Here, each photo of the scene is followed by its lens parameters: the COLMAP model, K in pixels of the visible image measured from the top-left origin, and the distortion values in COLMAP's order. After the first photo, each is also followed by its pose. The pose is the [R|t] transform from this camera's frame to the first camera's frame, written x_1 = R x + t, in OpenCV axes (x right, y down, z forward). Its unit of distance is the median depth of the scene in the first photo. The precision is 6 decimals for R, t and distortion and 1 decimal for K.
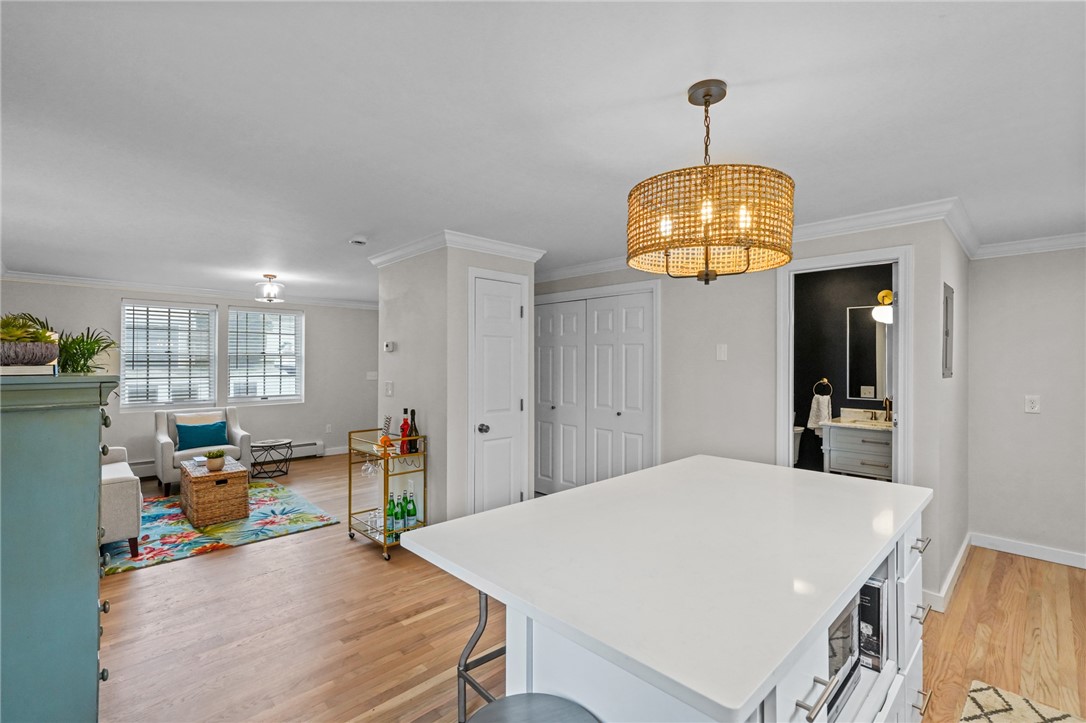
lens RADIAL K [[490.0, 0, 540.8], [0, 490.0, 359.8], [0, 0, 1]] dist [0.000030, 0.000504]
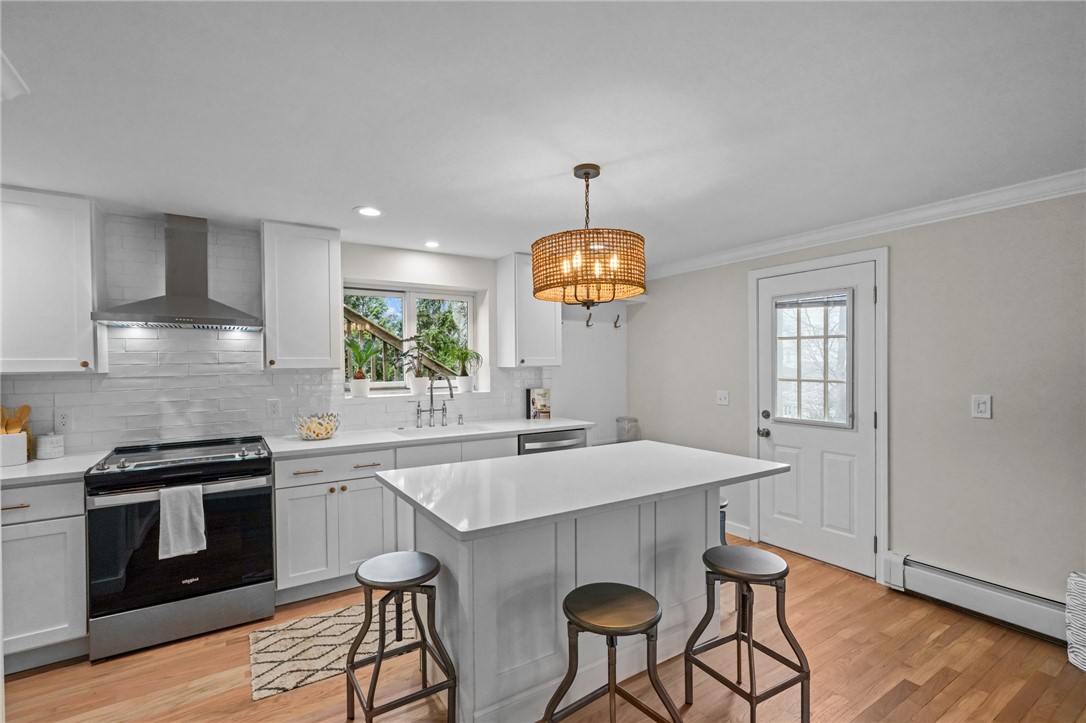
lens RADIAL K [[495.2, 0, 539.0], [0, 495.2, 368.2], [0, 0, 1]] dist [-0.003567, 0.000348]
pose [[-0.980335, 0.006652, 0.197230, 0.069440], [0.008113, 0.999945, 0.006602, -0.000042], [-0.197176, 0.008072, -0.980335, 0.915795]]
